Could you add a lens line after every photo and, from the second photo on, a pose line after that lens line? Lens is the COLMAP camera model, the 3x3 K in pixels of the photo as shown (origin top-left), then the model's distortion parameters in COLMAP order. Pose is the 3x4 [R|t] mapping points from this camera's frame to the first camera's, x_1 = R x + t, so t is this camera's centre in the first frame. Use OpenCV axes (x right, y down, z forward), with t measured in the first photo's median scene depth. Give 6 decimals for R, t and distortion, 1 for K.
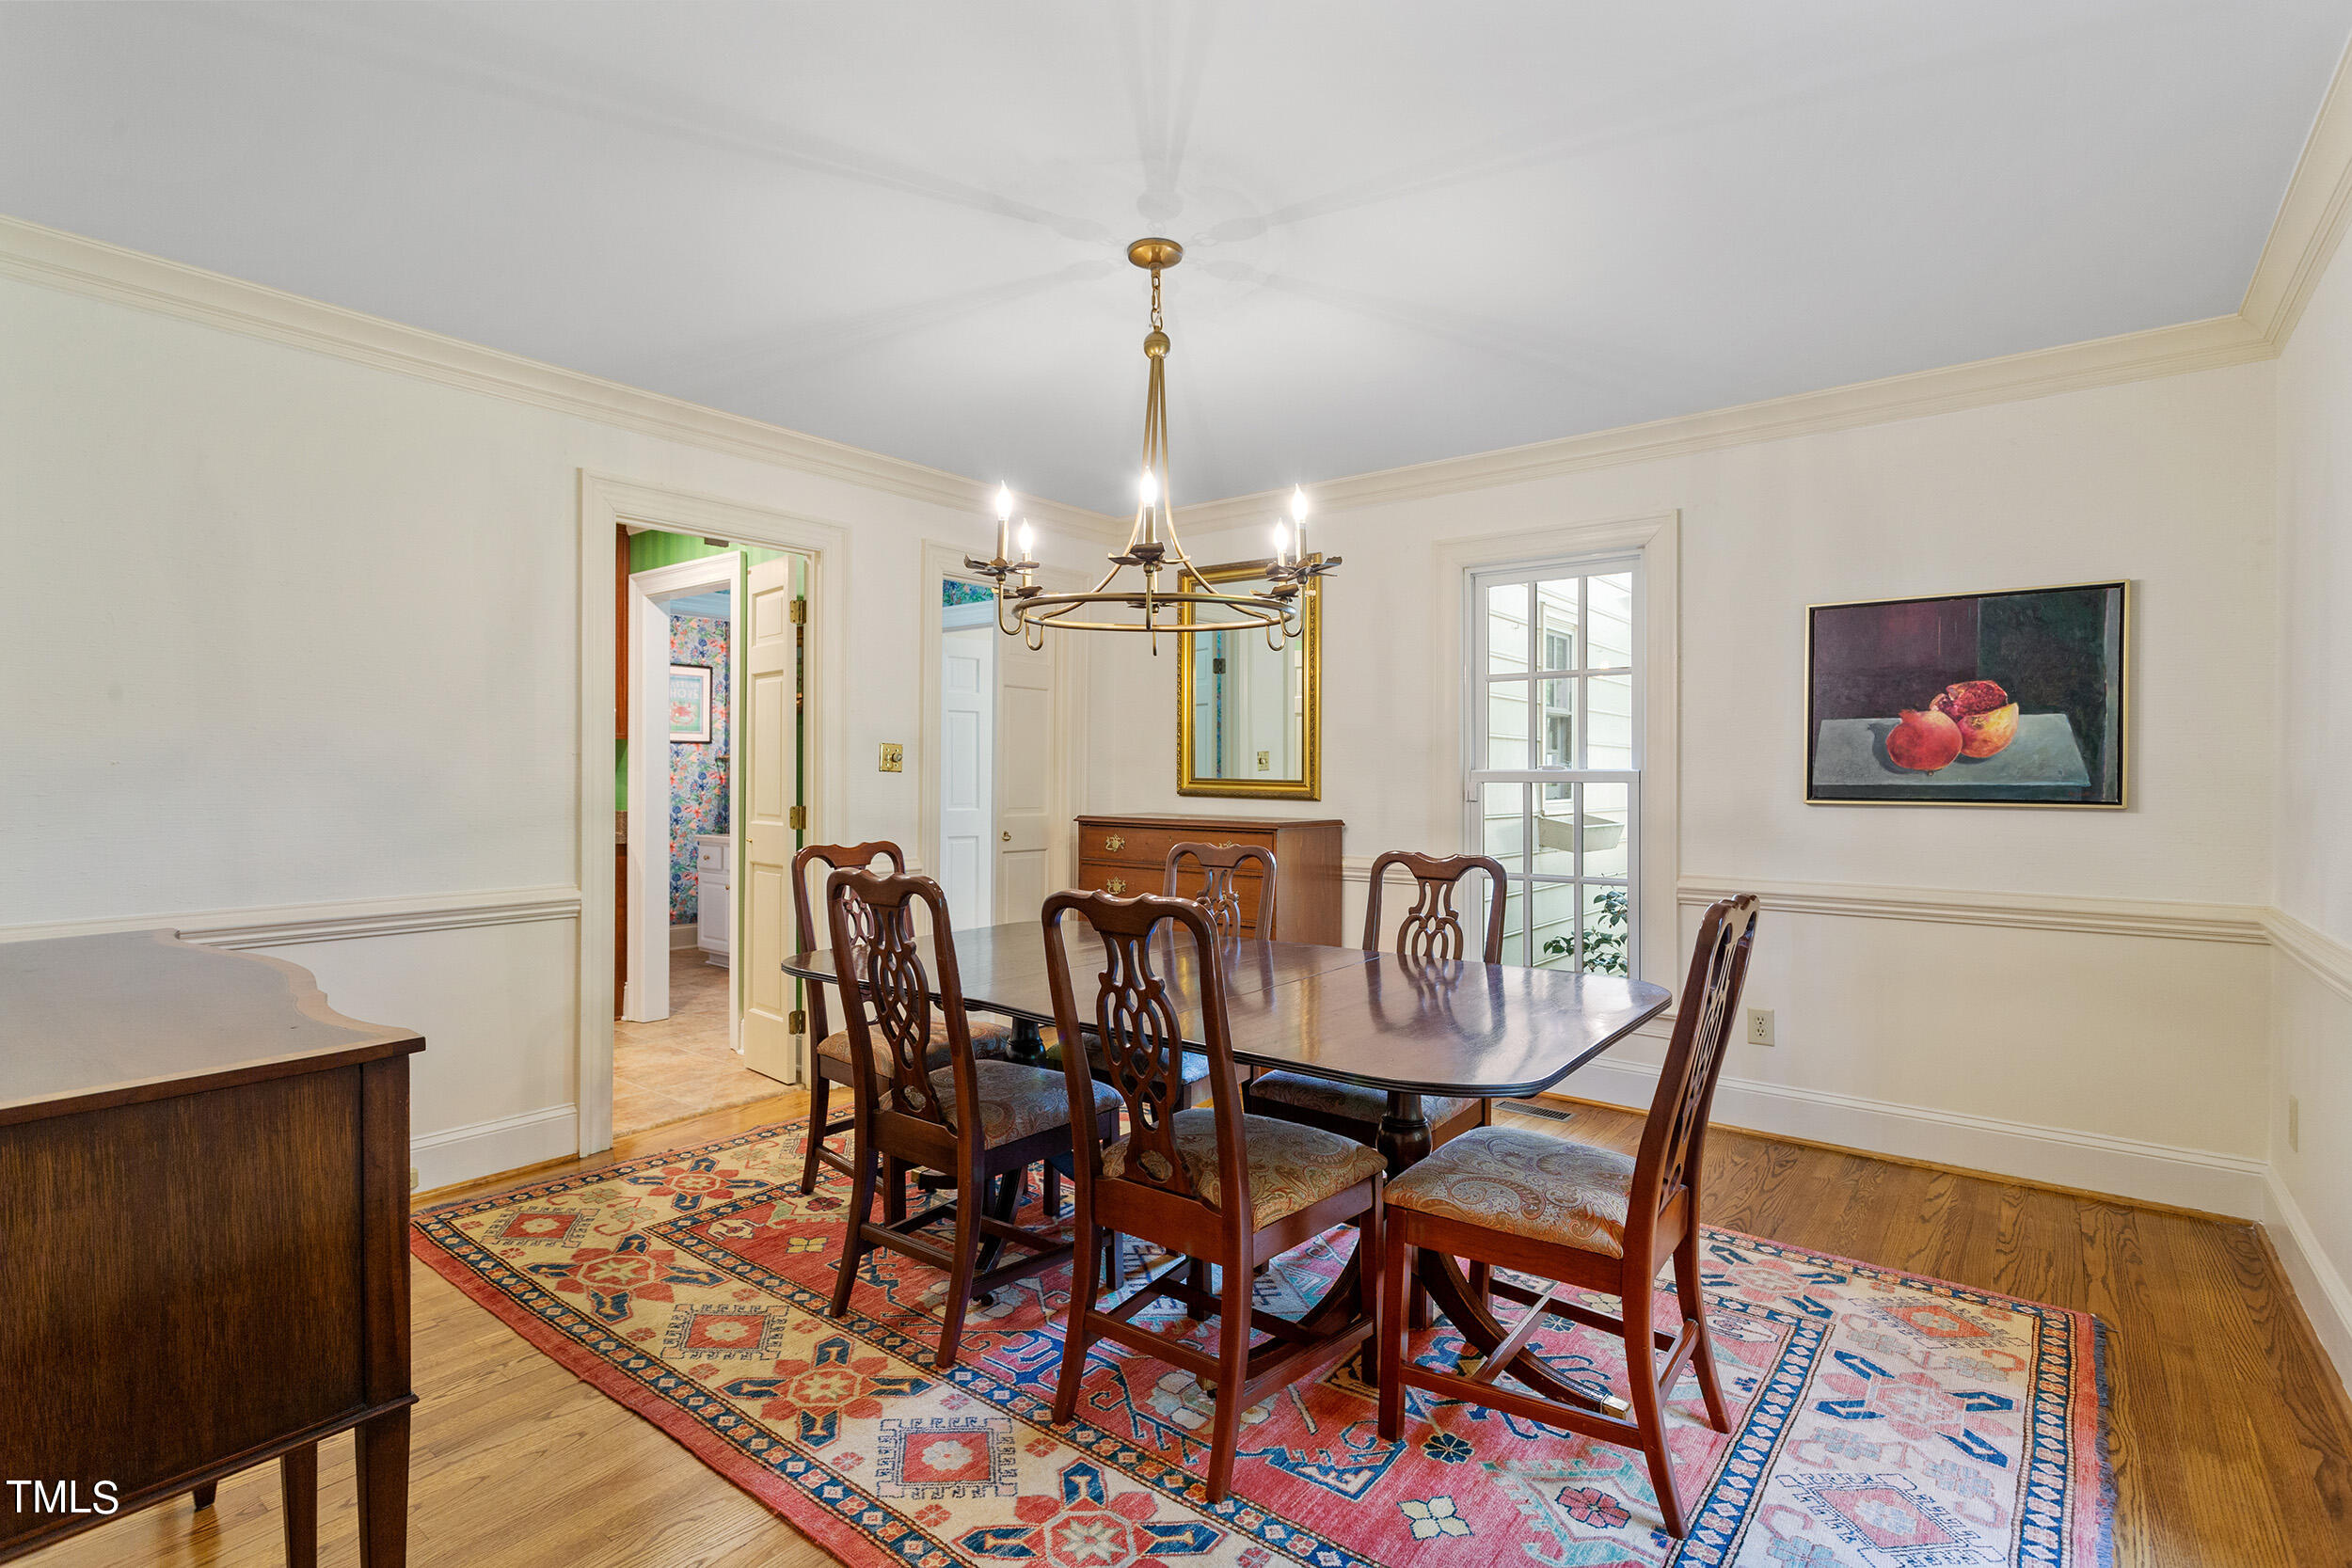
lens RADIAL K [[1127.4, 0, 1183.1], [0, 1127.4, 765.0], [0, 0, 1]] dist [0.003003, 0.000569]
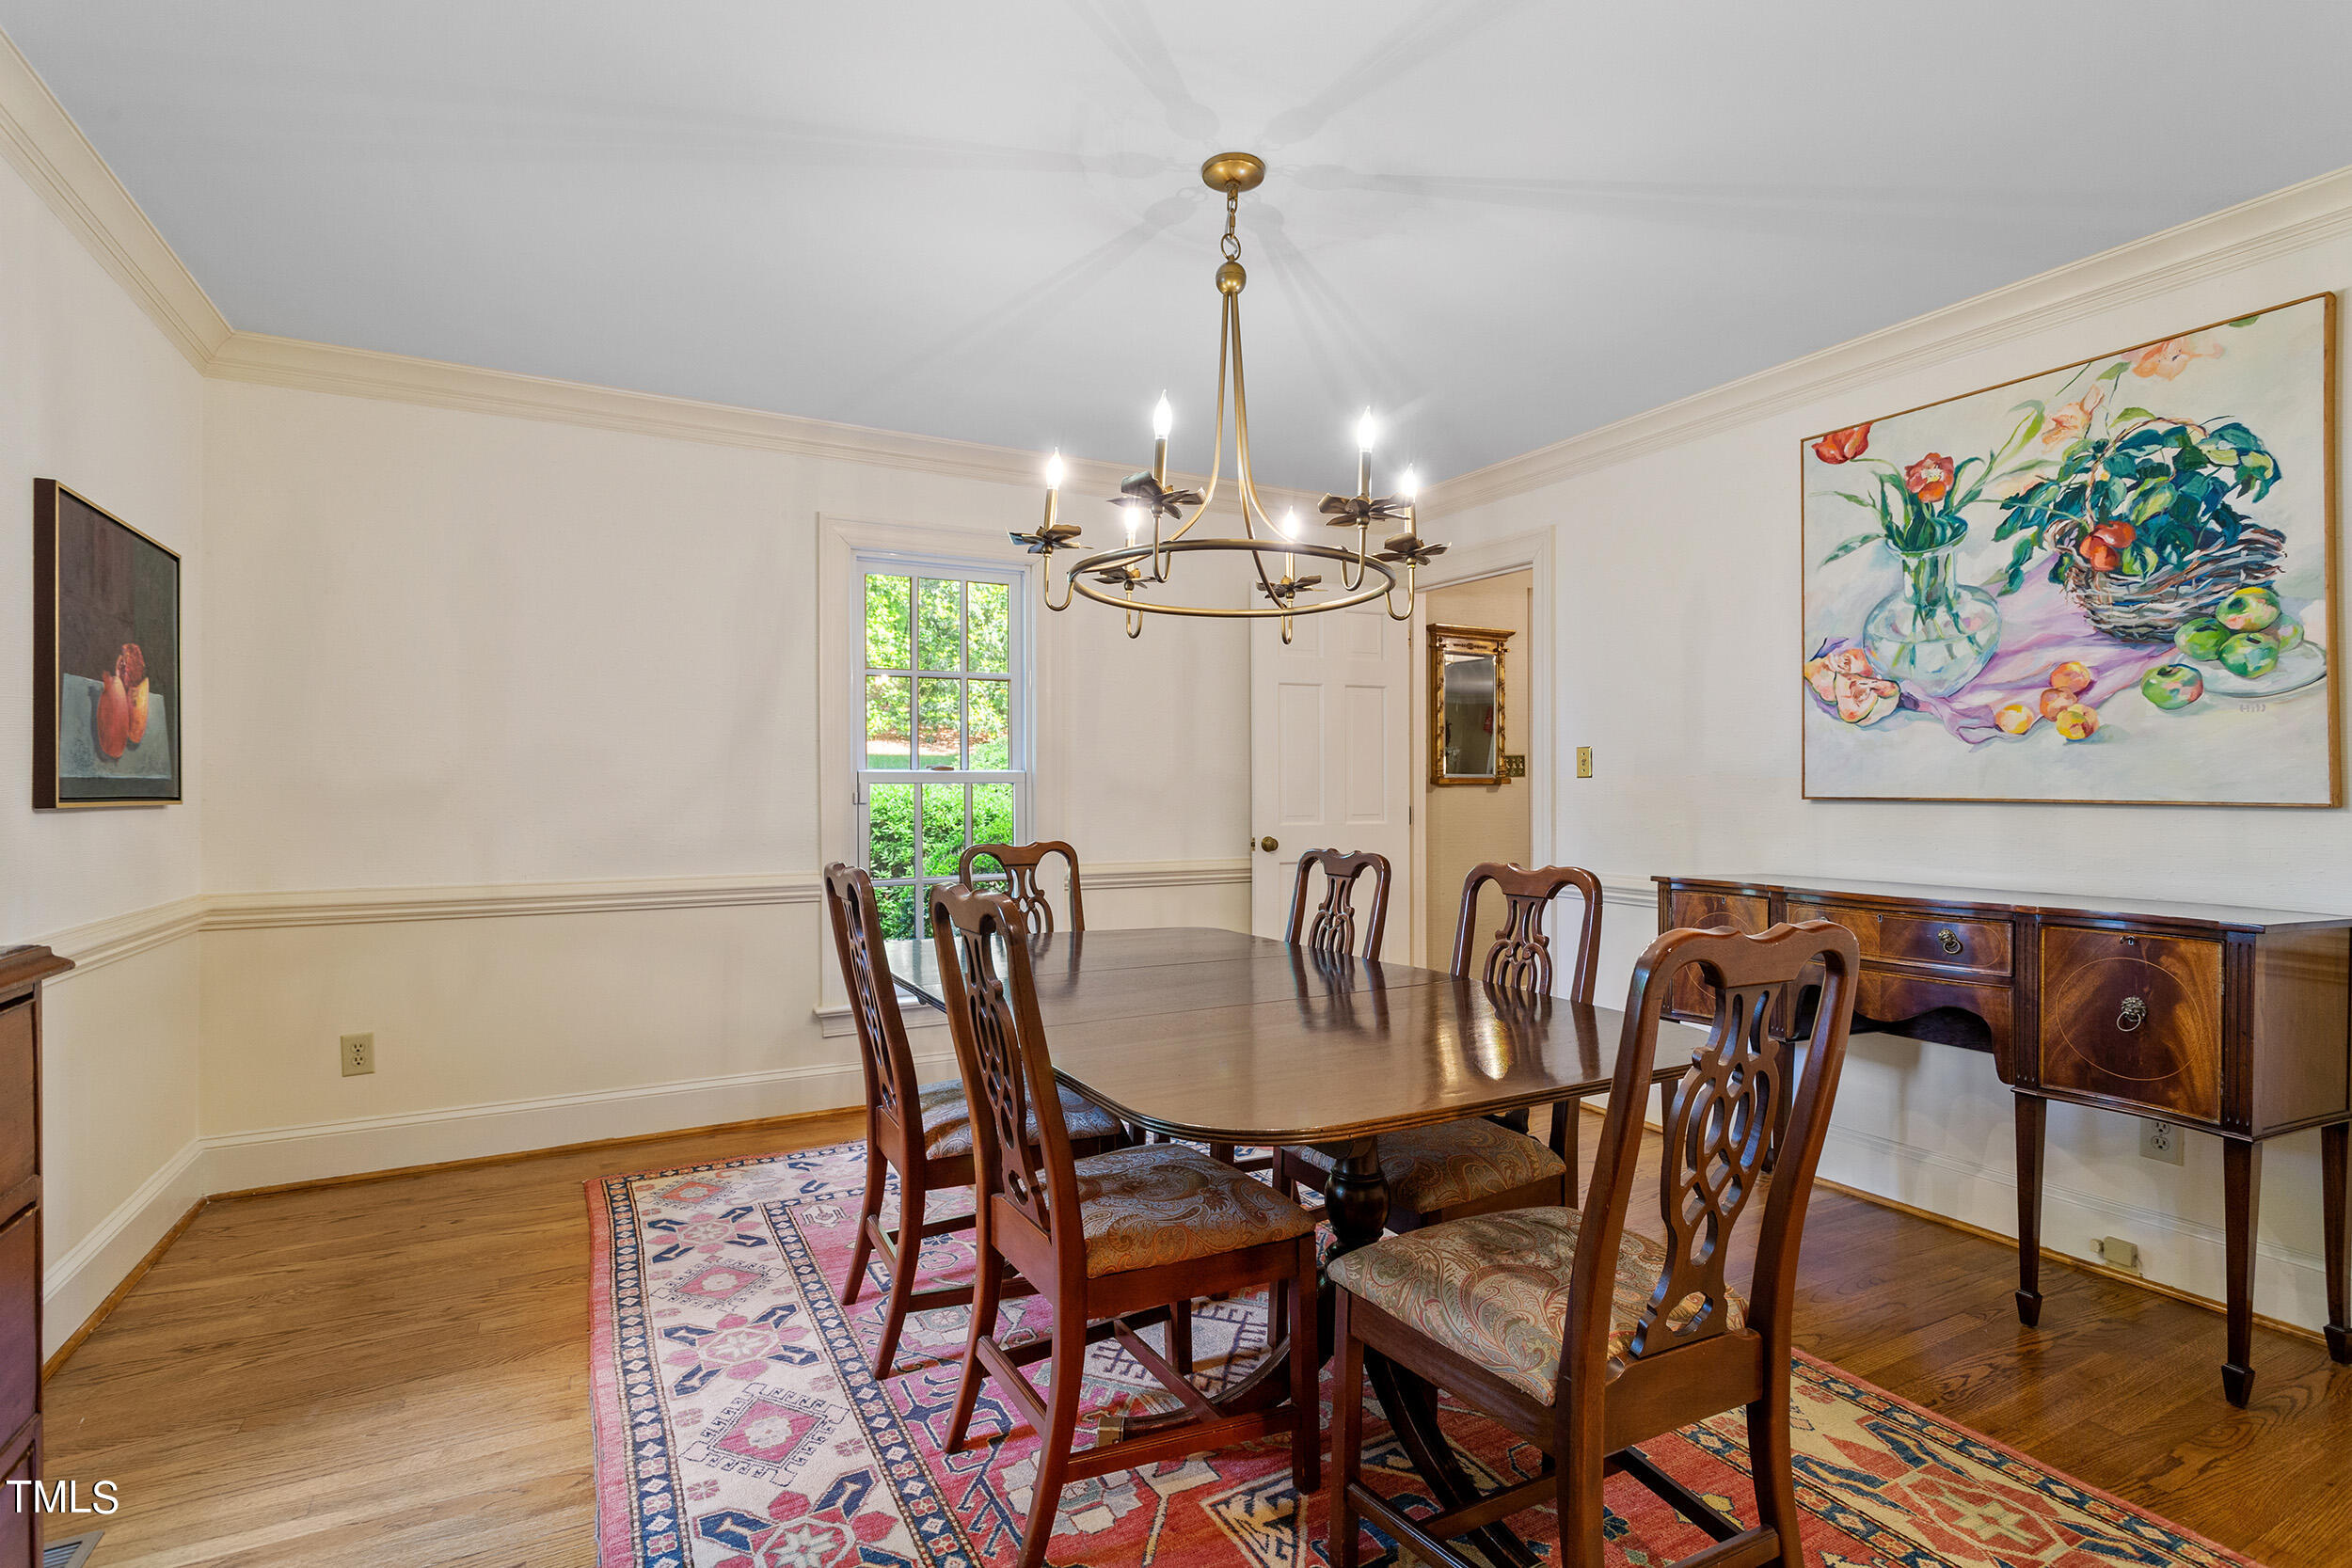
lens RADIAL K [[1143.6, 0, 1167.3], [0, 1143.6, 799.4], [0, 0, 1]] dist [-0.000729, 0.000346]
pose [[-0.912139, -0.003734, 0.409864, -0.343781], [-0.004665, 0.999988, -0.001270, 0.035087], [-0.409855, -0.003071, -0.912146, 1.829670]]
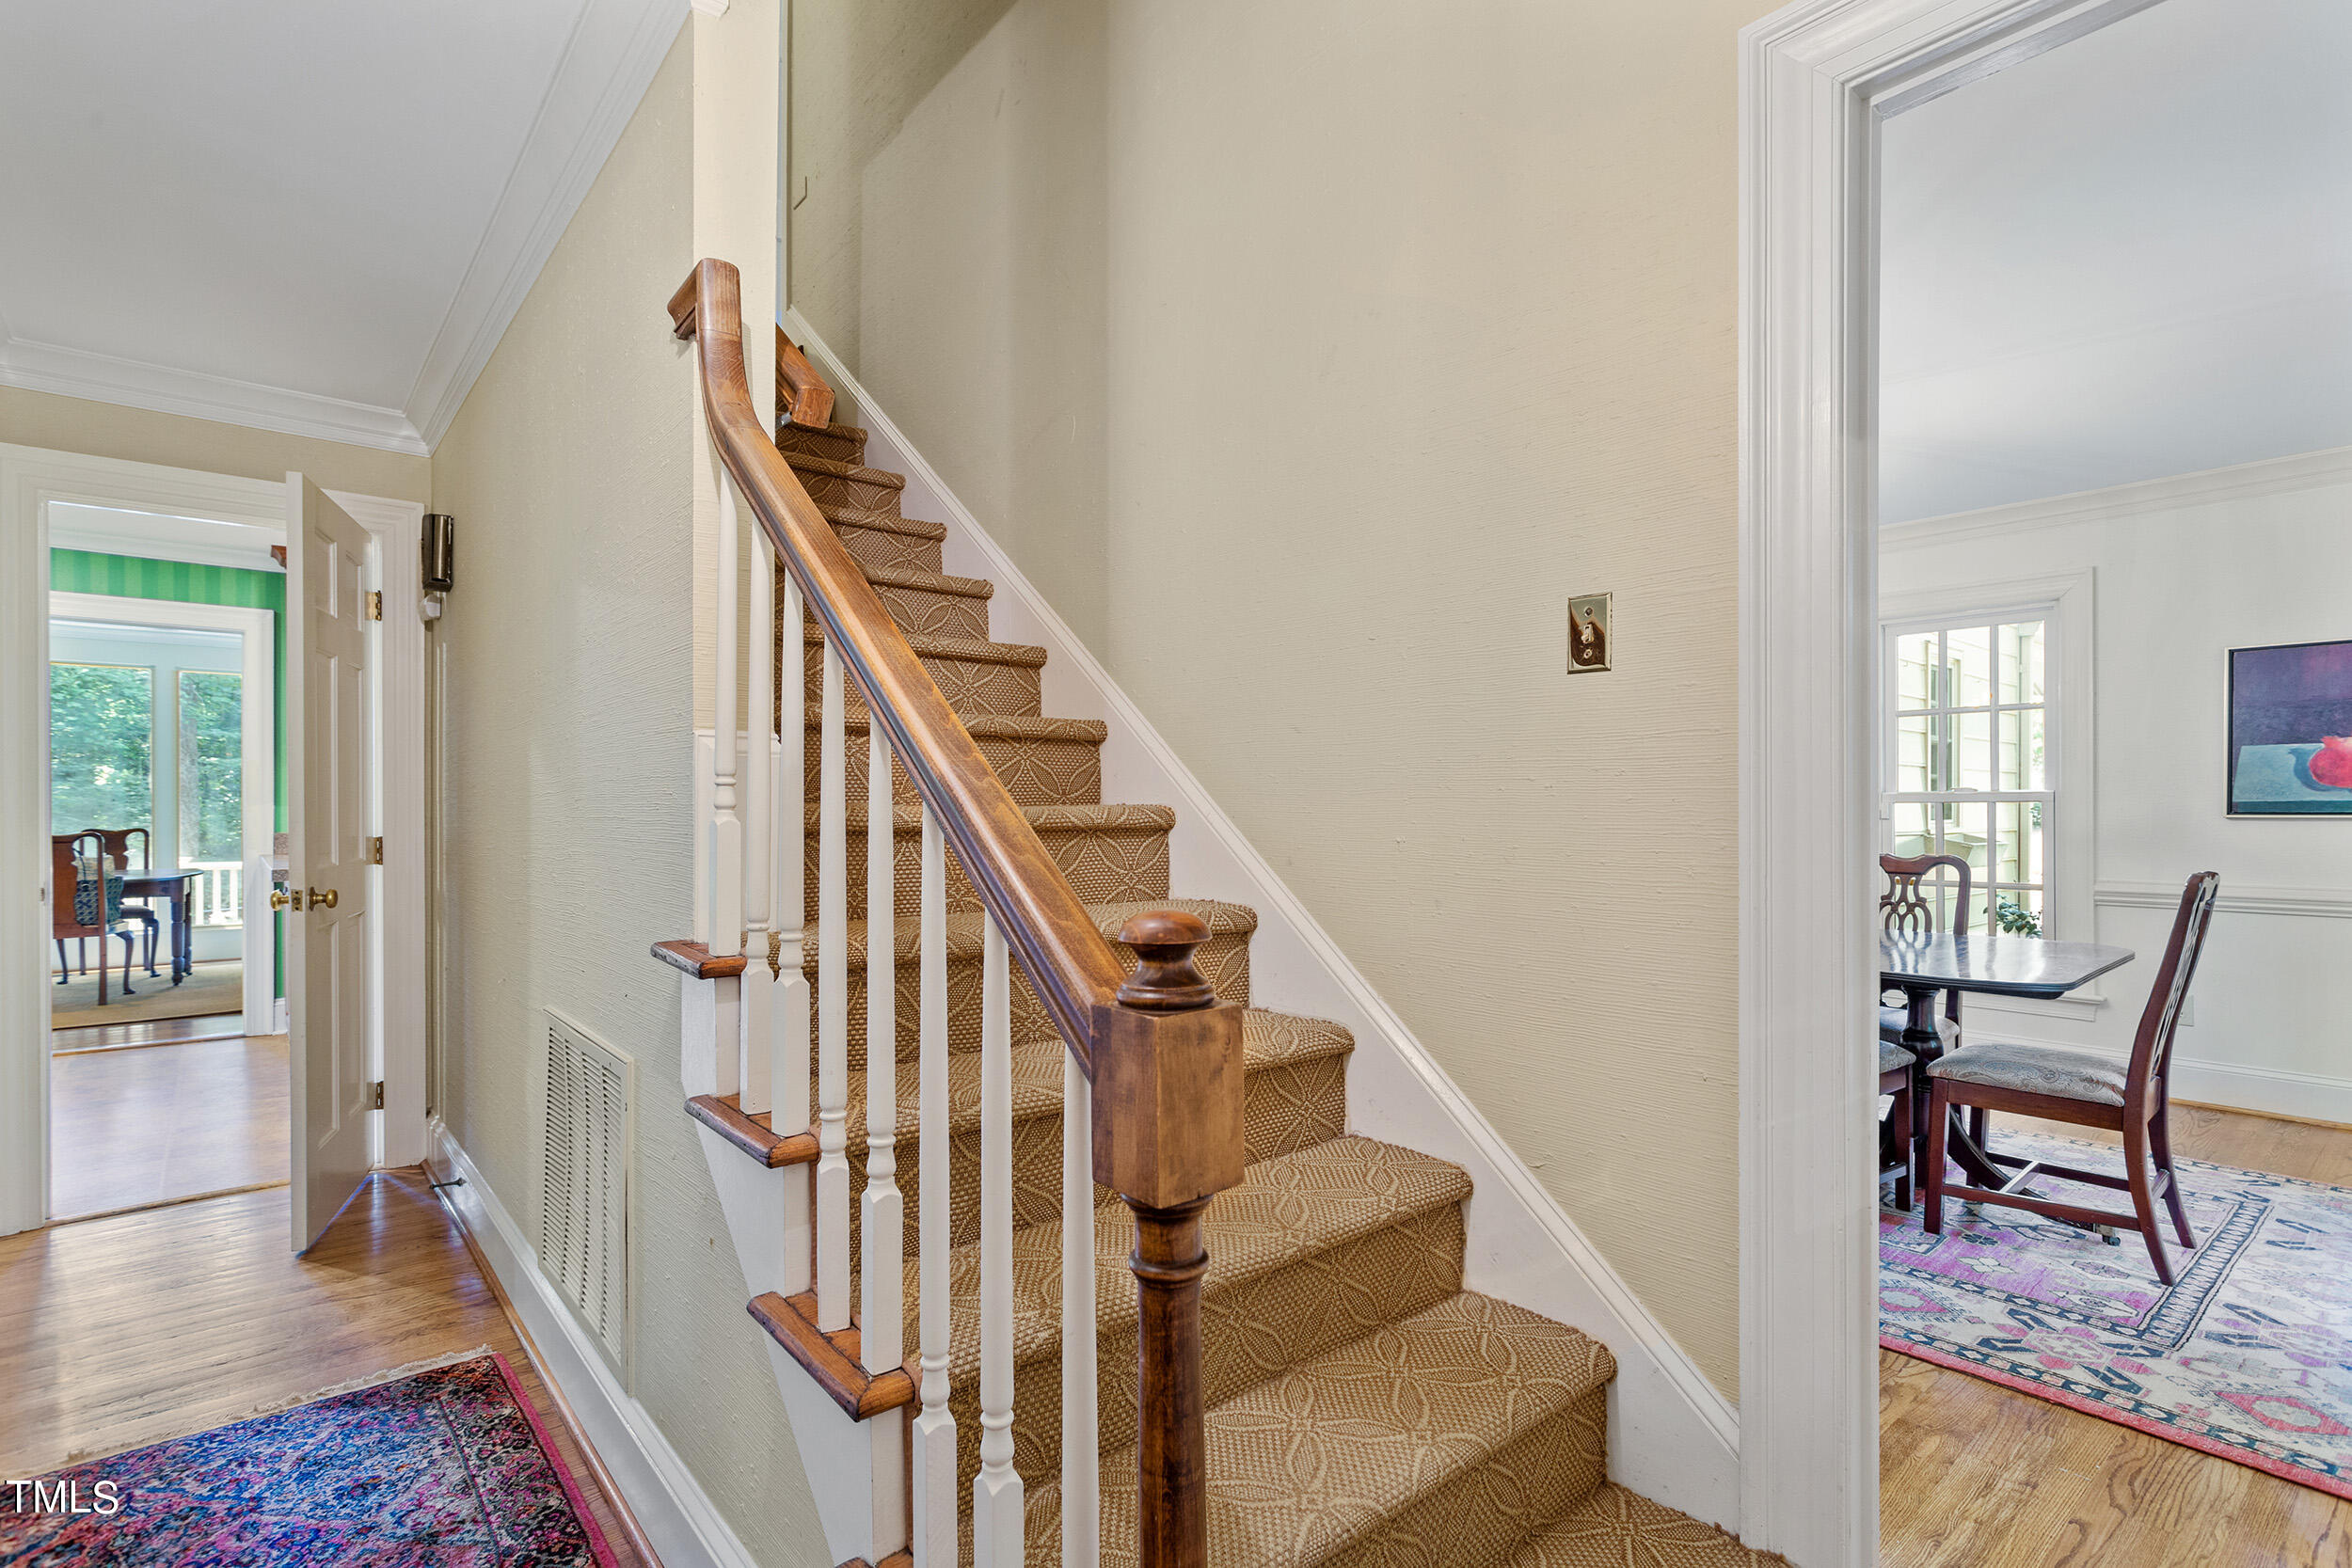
lens RADIAL K [[1143.6, 0, 1167.3], [0, 1143.6, 799.4], [0, 0, 1]] dist [-0.000729, 0.000346]
pose [[0.978013, -0.004966, -0.208486, -0.374307], [0.005661, 0.999980, 0.002737, 0.008007], [0.208468, -0.003857, 0.978022, -0.528663]]
